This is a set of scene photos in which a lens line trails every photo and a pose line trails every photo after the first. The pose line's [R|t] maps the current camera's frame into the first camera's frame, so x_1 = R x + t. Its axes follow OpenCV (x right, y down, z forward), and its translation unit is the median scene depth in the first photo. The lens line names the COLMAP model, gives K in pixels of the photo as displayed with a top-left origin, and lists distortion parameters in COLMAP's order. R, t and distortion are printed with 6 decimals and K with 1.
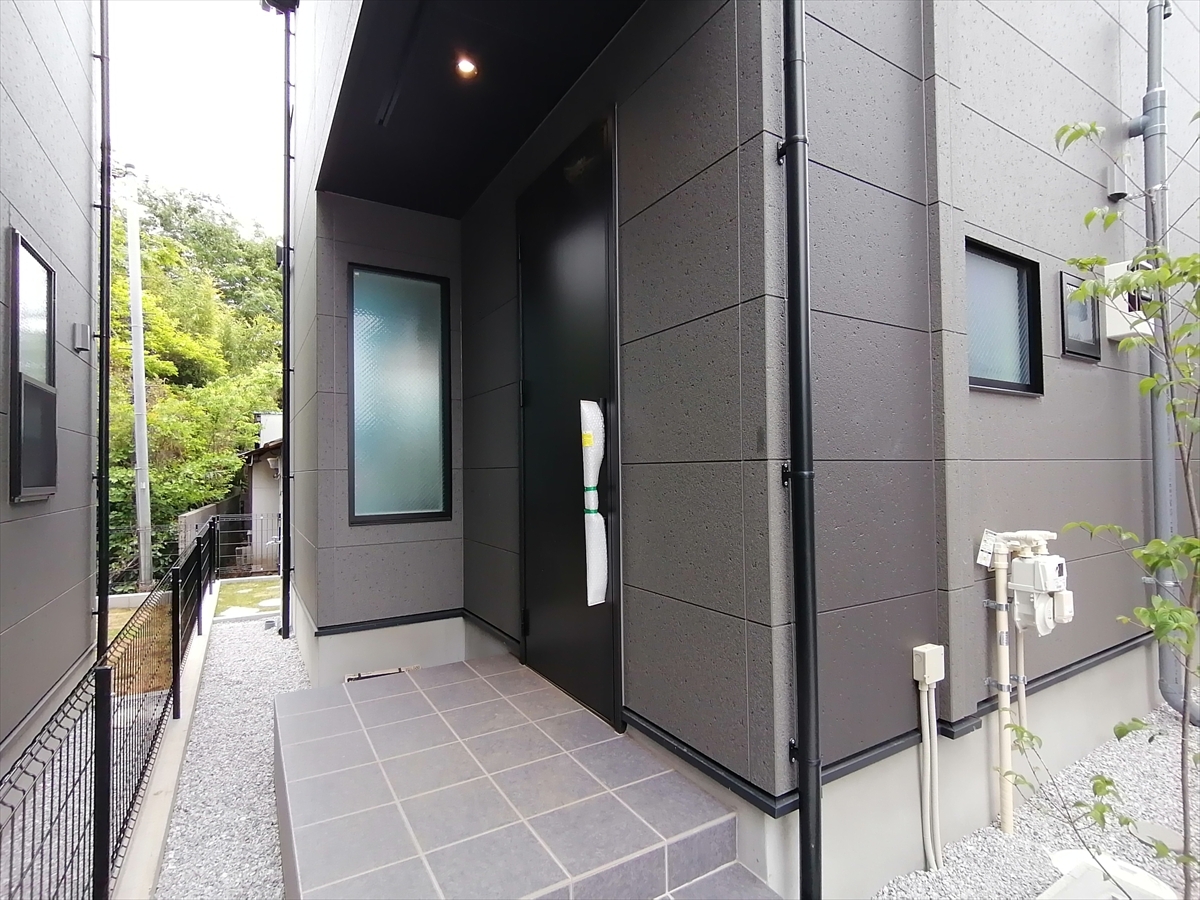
lens RADIAL K [[601.1, 0, 597.4], [0, 601.1, 469.4], [0, 0, 1]] dist [-0.034361, 0.010689]
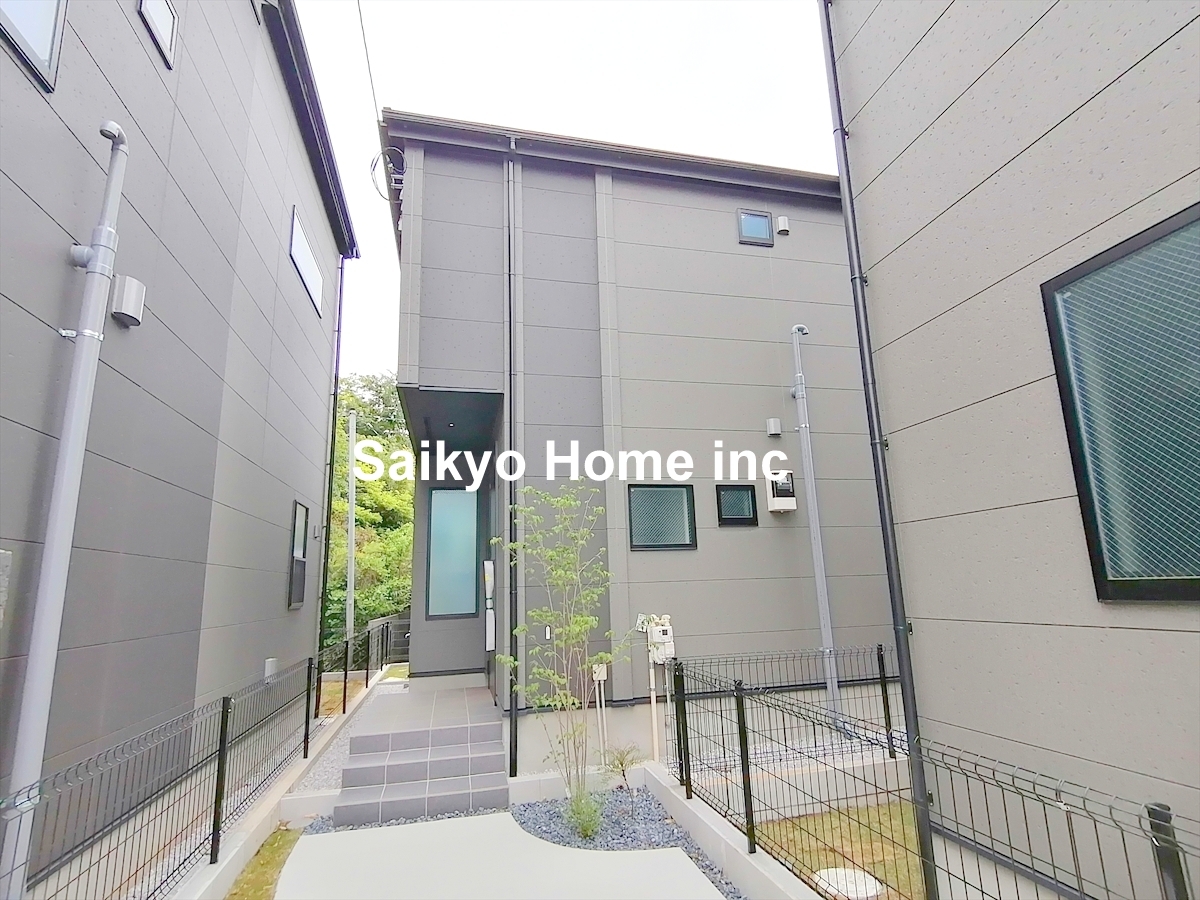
lens RADIAL K [[613.9, 0, 602.1], [0, 613.9, 454.9], [0, 0, 1]] dist [-0.003957, -0.000703]
pose [[0.953281, -0.088095, -0.288954, 0.368662], [0.029587, 0.979163, -0.200911, -0.007721], [0.300632, 0.182976, 0.936024, -0.392983]]
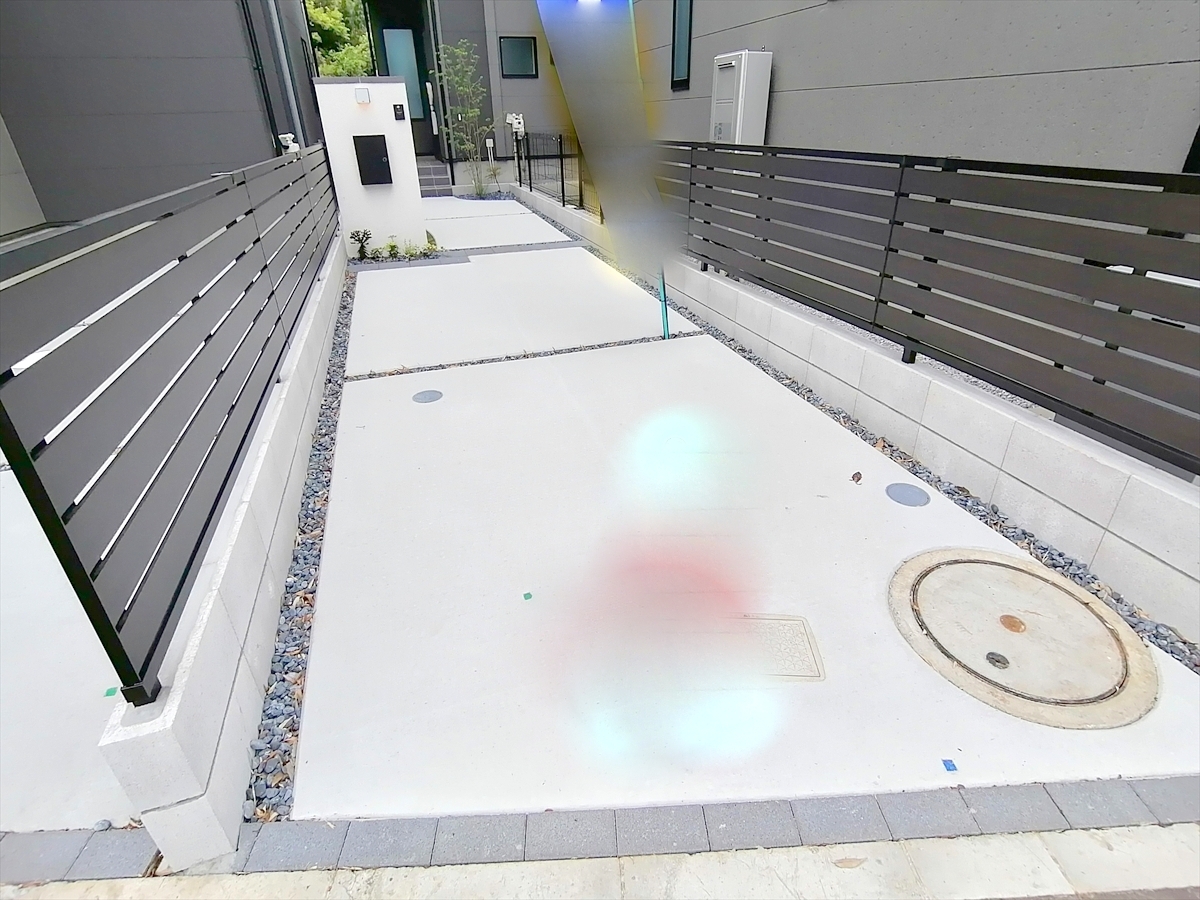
lens RADIAL K [[613.9, 0, 602.1], [0, 613.9, 454.9], [0, 0, 1]] dist [-0.003957, -0.000703]
pose [[0.973178, 0.102620, -0.205899, 0.772864], [0.011043, 0.873129, 0.487365, 0.030089], [0.229789, -0.476566, 0.848576, -1.217299]]
